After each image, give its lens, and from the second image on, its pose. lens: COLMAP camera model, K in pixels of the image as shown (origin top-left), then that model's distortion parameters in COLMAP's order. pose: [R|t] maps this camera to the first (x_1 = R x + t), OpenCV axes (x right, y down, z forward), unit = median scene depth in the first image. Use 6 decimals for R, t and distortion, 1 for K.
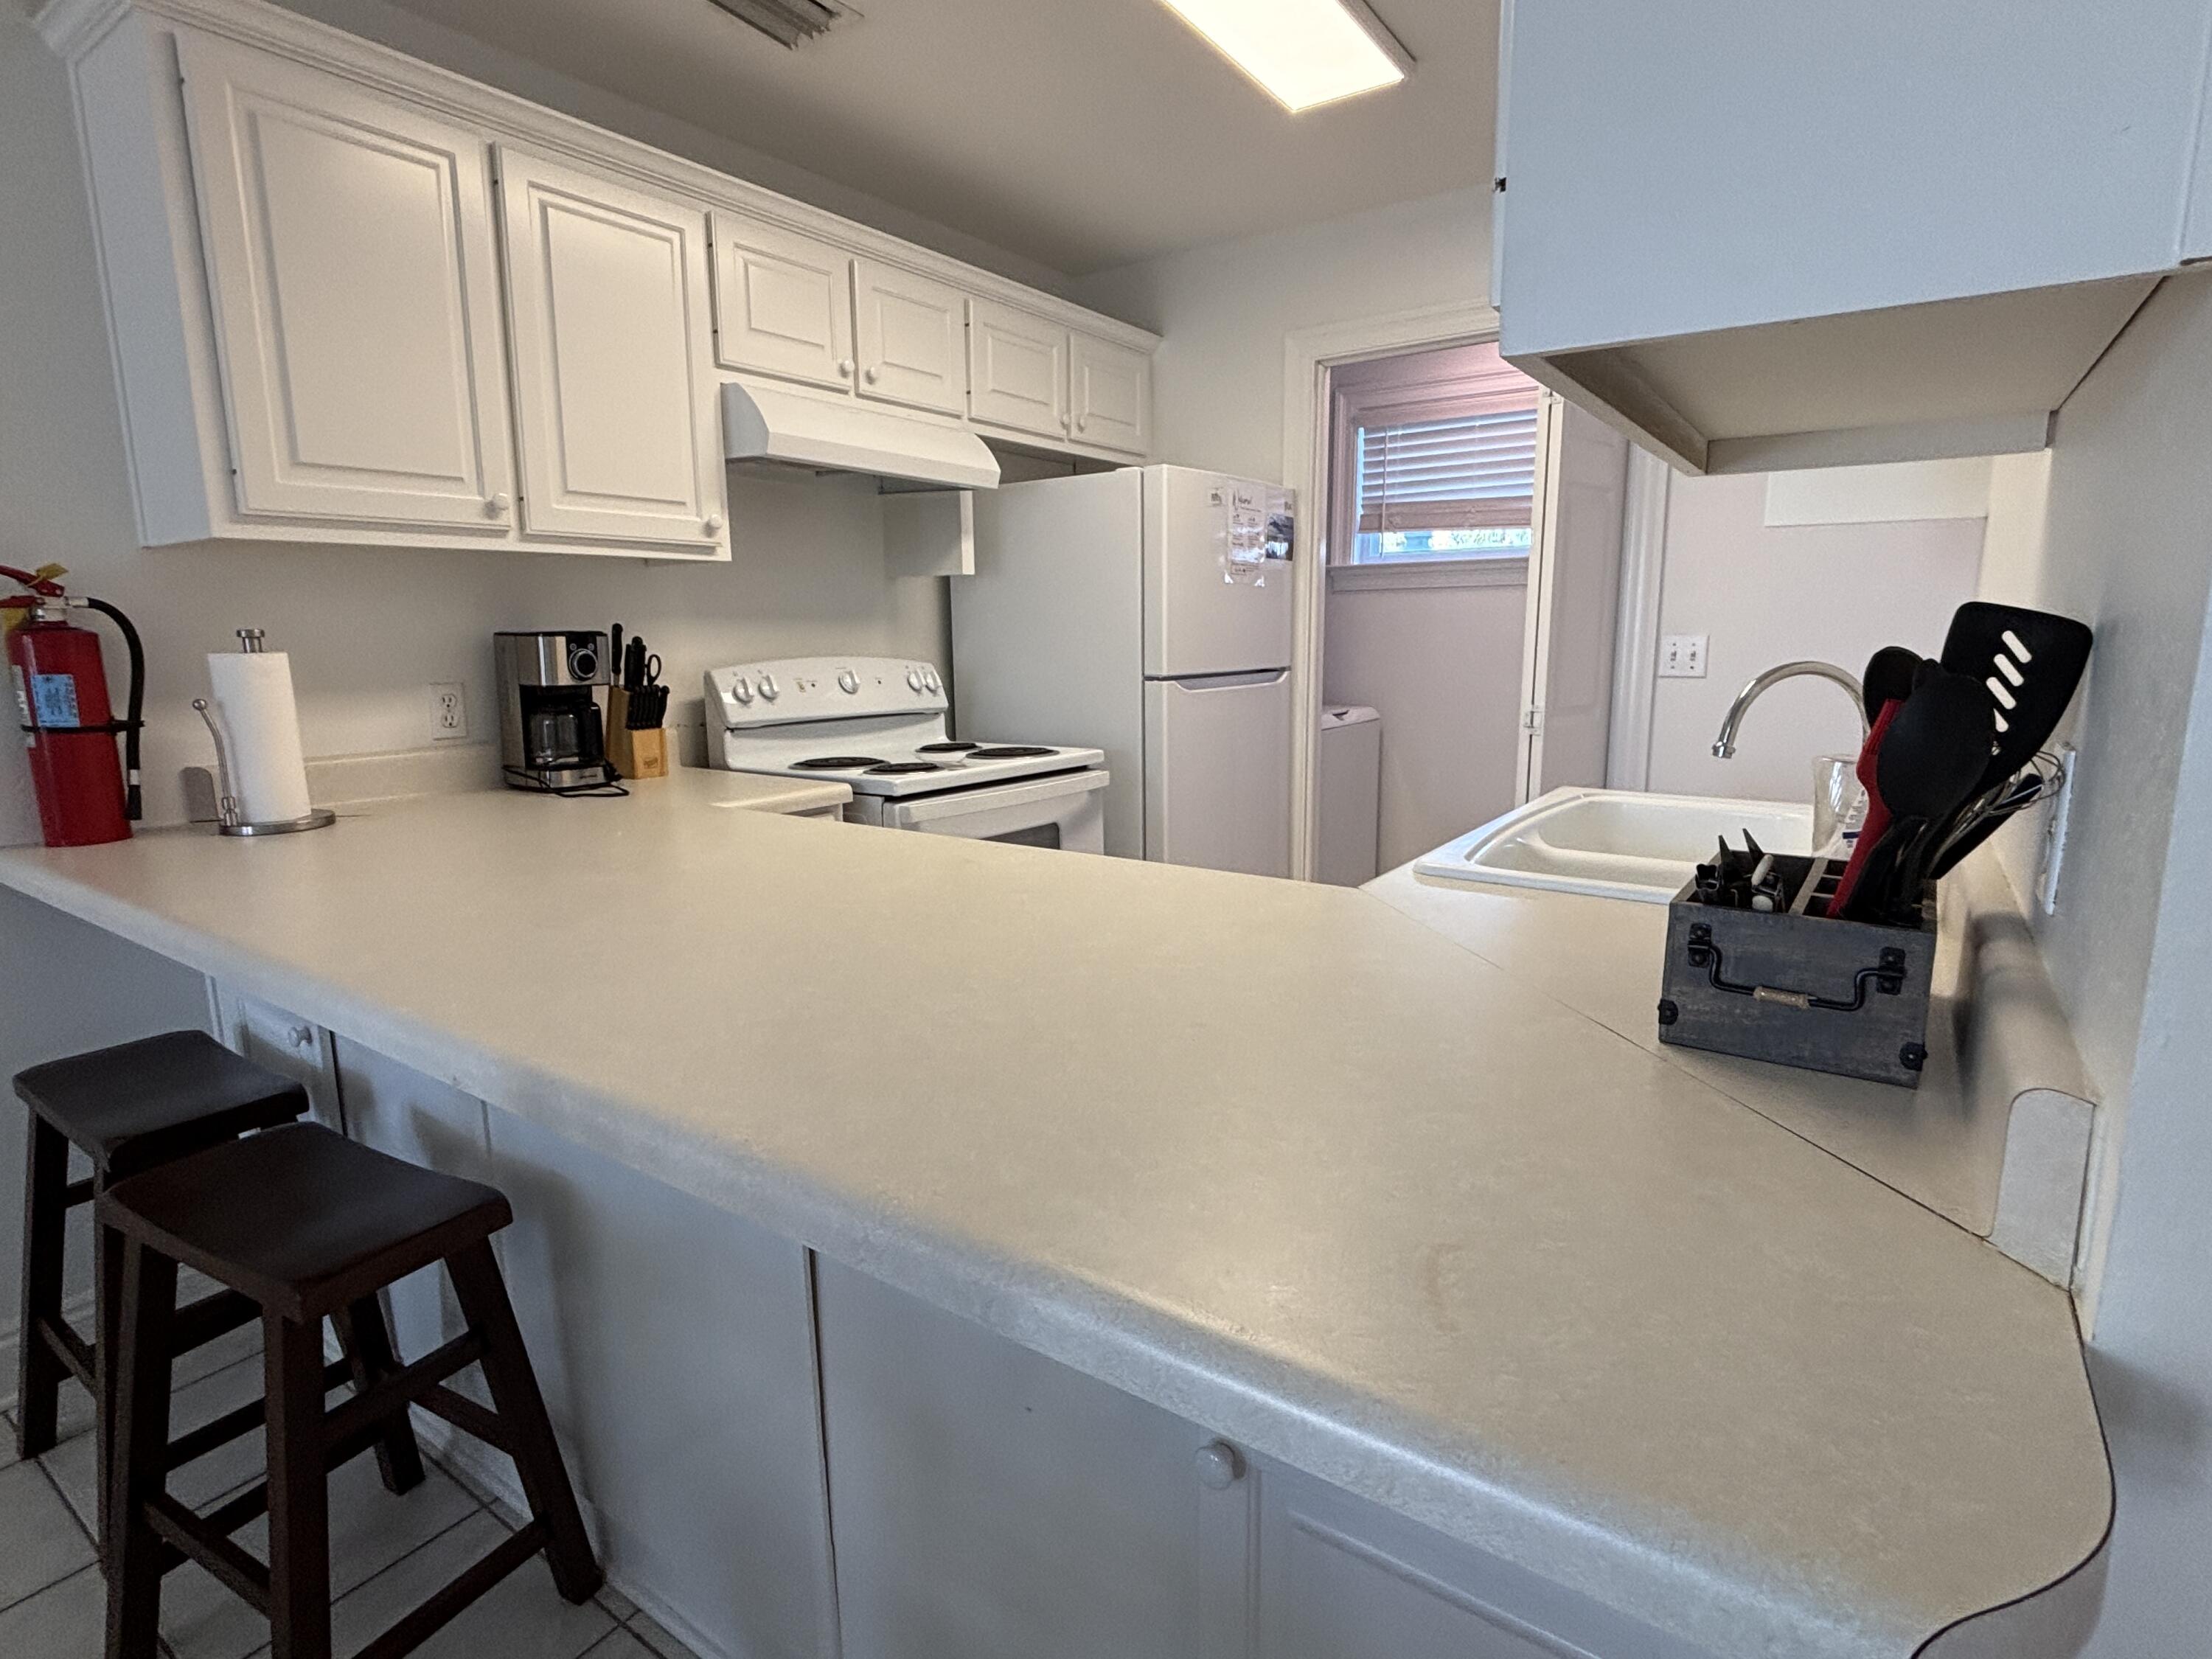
lens RADIAL K [[1125.1, 0, 1120.9], [0, 1125.1, 826.2], [0, 0, 1]] dist [0.011924, -0.011693]
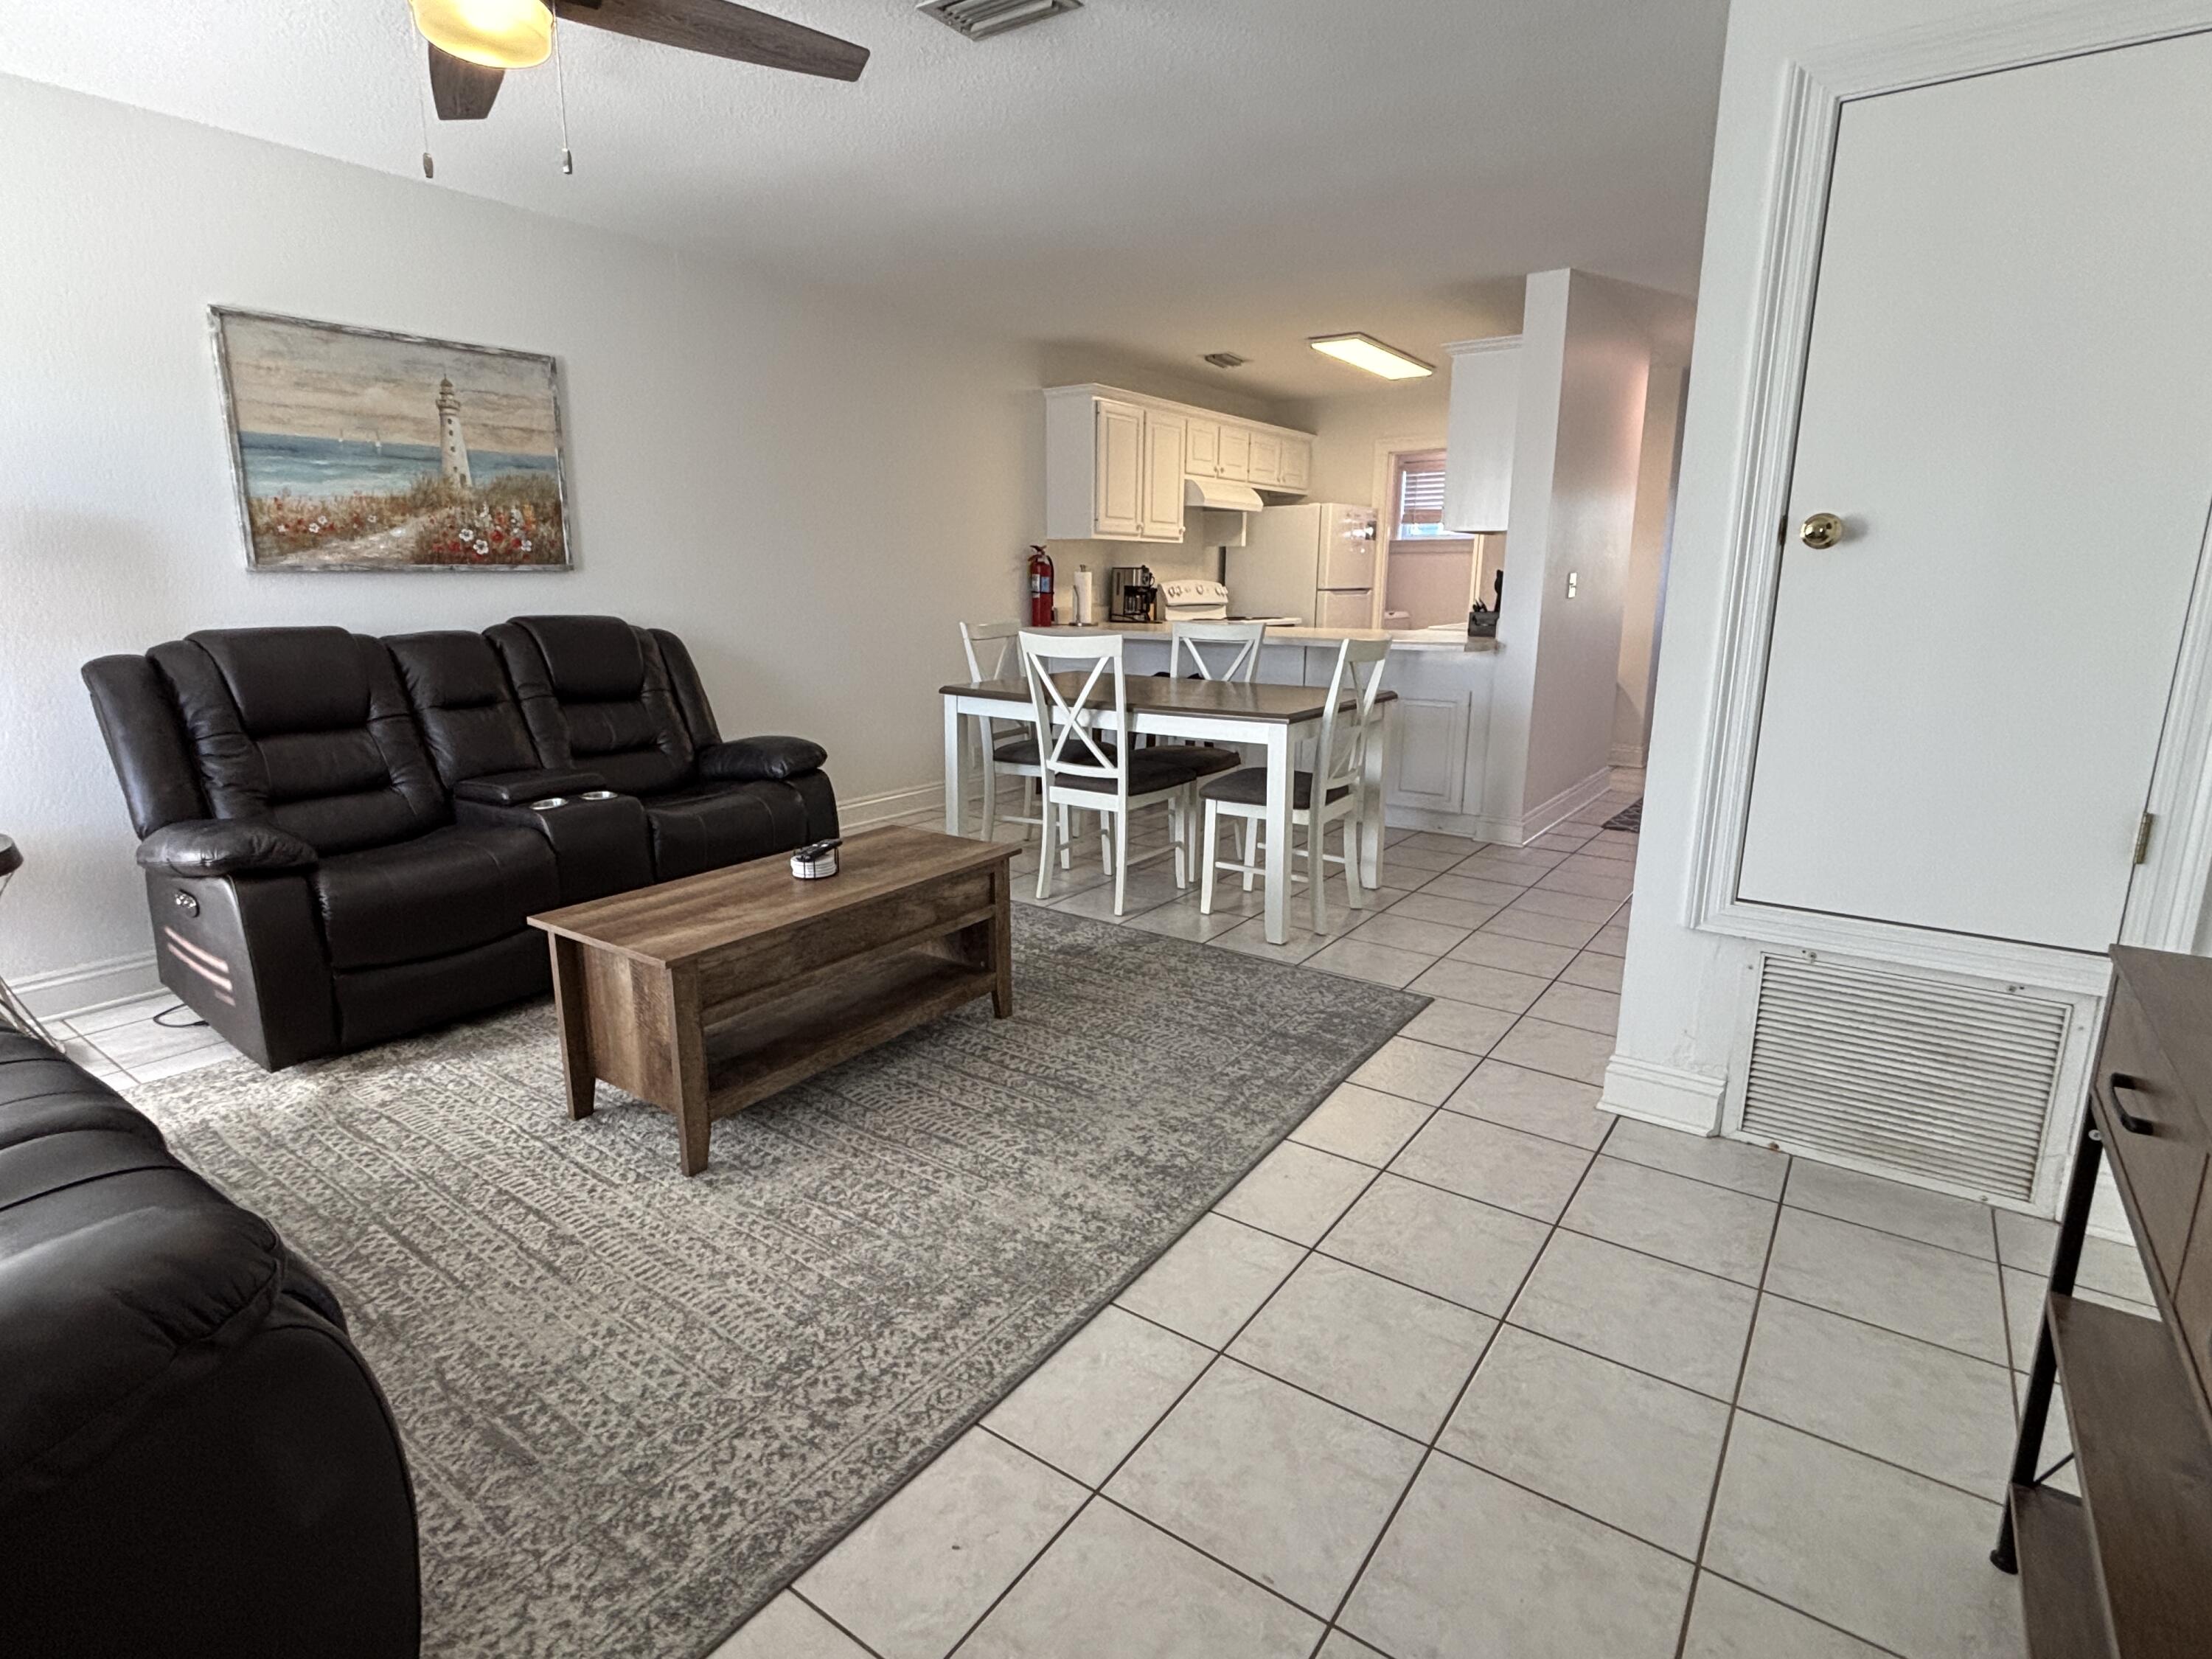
lens RADIAL K [[1125.1, 0, 1094.0], [0, 1125.1, 841.4], [0, 0, 1]] dist [0.011924, -0.011693]
pose [[0.999647, 0.013016, -0.023183, -0.413179], [-0.011786, 0.998555, 0.052424, 0.301078], [0.023831, -0.052132, 0.998356, -1.527902]]
